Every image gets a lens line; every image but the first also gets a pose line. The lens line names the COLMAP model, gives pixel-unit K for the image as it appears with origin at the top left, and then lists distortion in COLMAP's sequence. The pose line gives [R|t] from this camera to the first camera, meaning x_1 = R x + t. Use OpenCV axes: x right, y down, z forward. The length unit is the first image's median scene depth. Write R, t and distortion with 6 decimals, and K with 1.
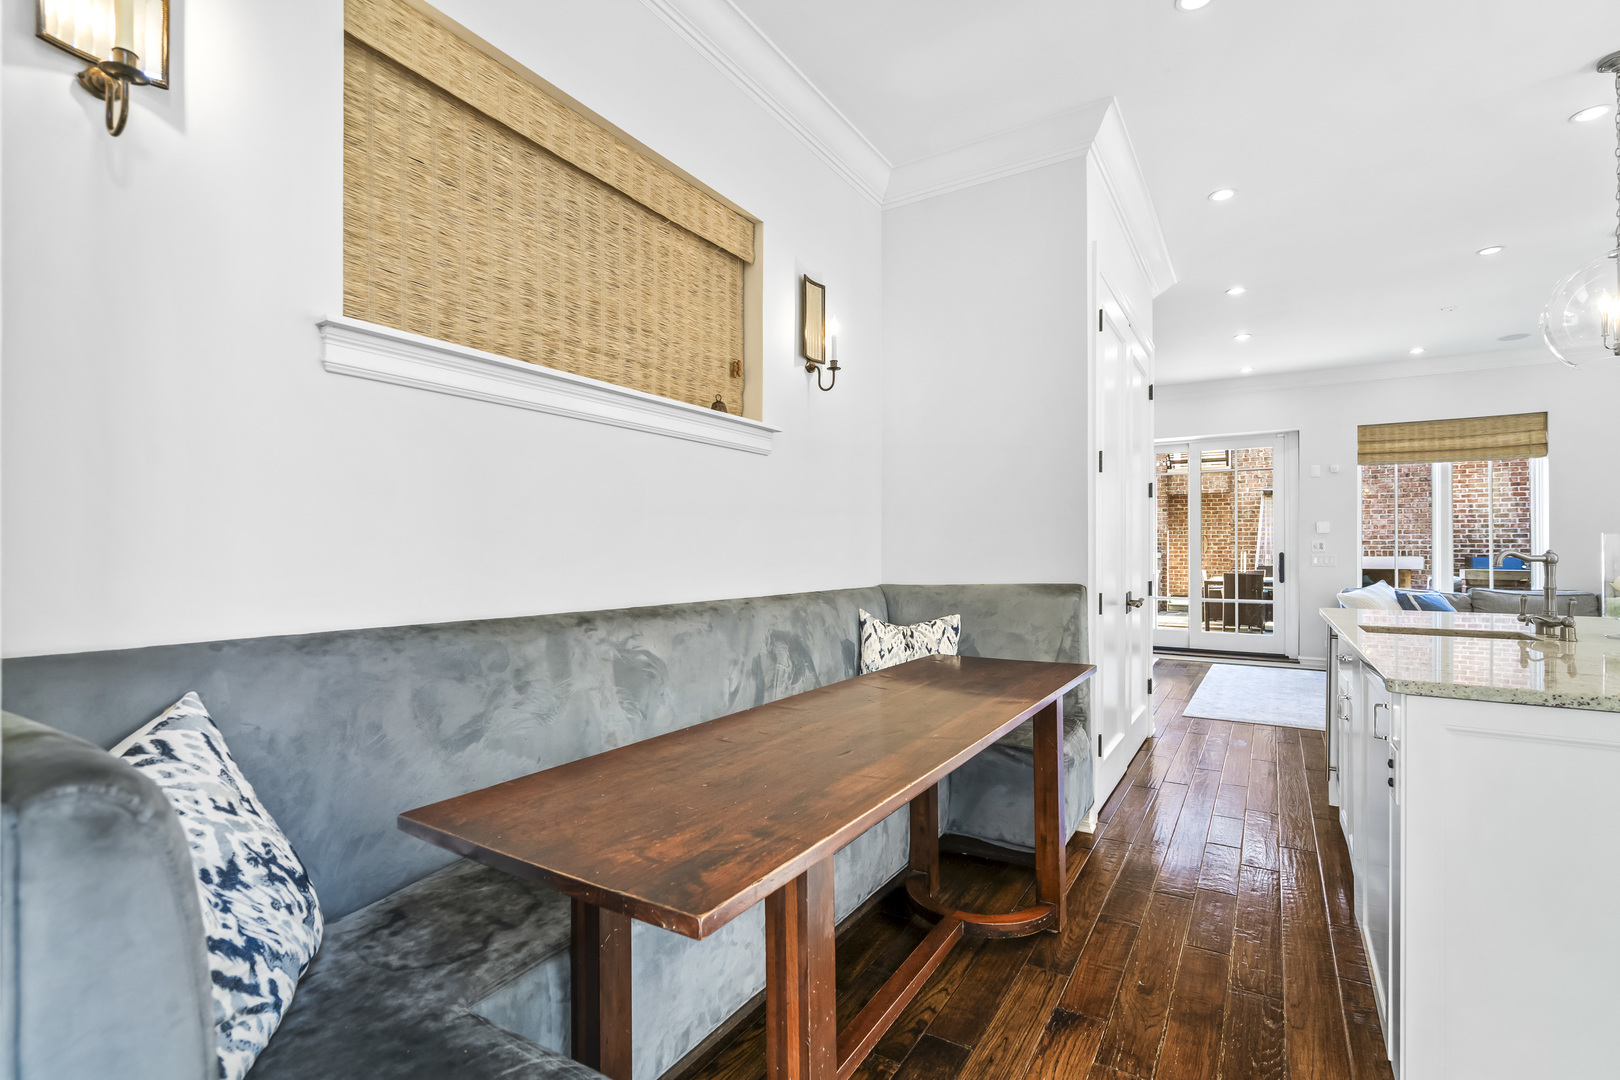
lens RADIAL K [[735.0, 0, 812.9], [0, 735.0, 549.5], [0, 0, 1]] dist [-0.009765, 0.004259]
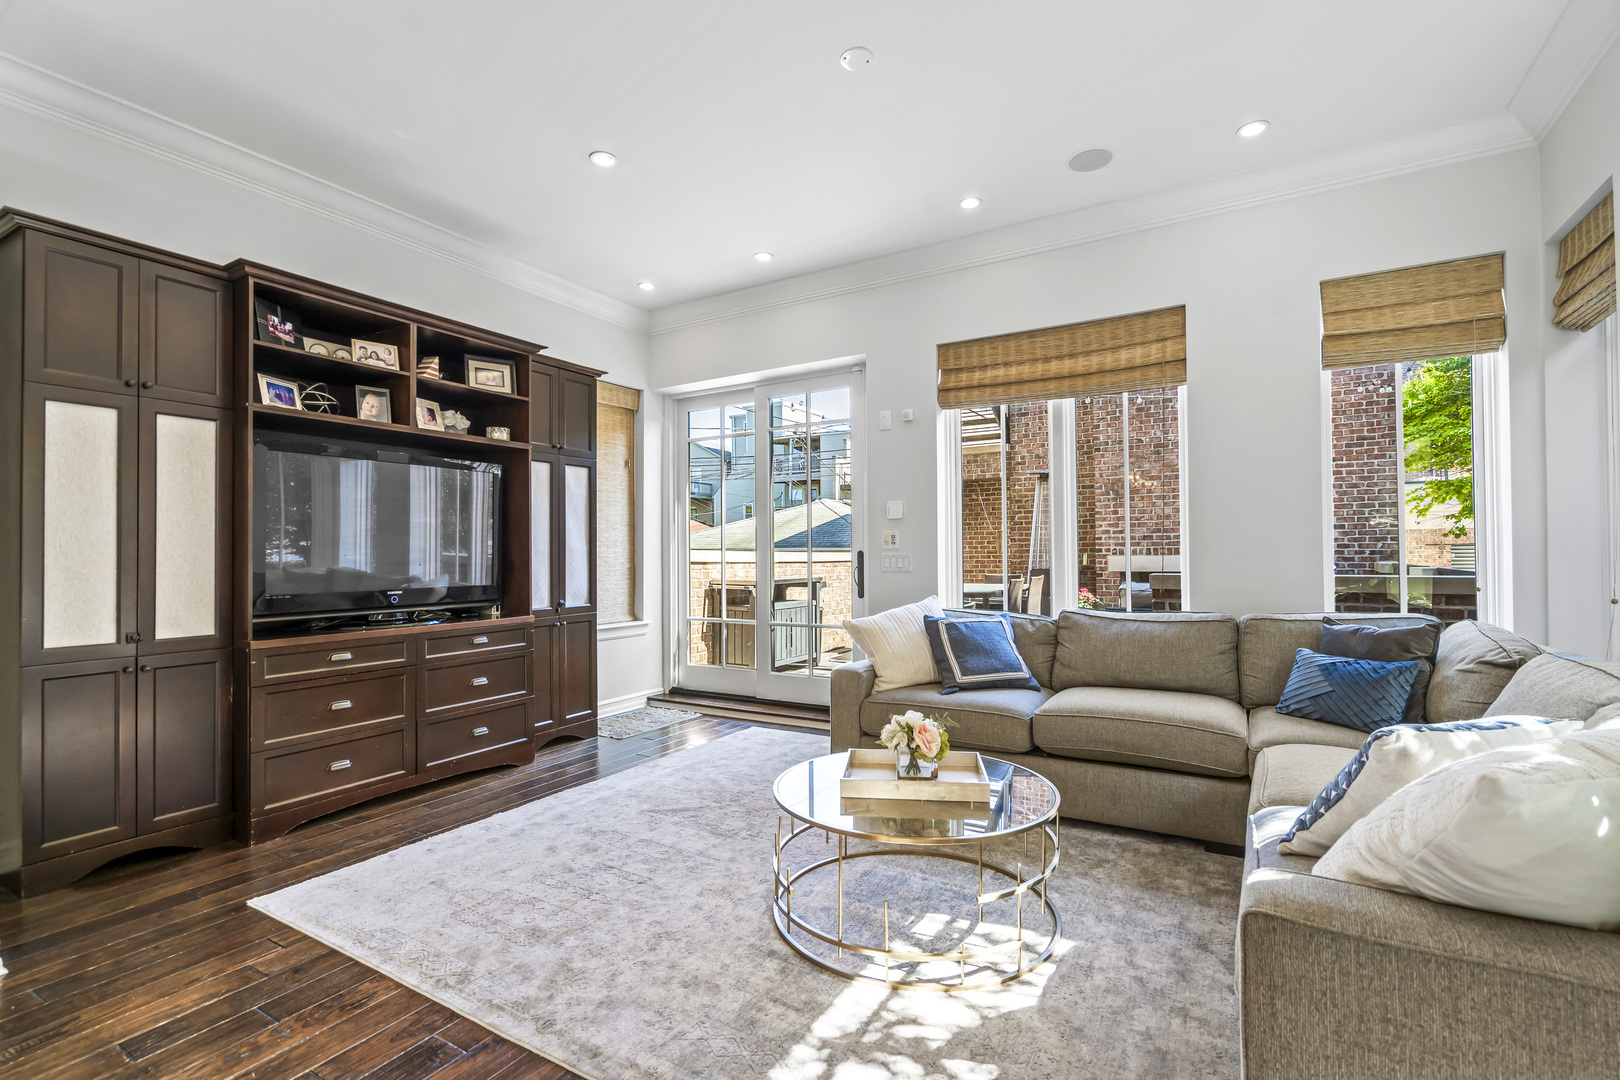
lens RADIAL K [[735.0, 0, 806.0], [0, 735.0, 544.5], [0, 0, 1]] dist [-0.009765, 0.004259]
pose [[0.999882, -0.004903, 0.014541, 0.636578], [0.005066, 0.999925, -0.011162, 0.006823], [-0.014485, 0.011234, 0.999832, 0.388077]]
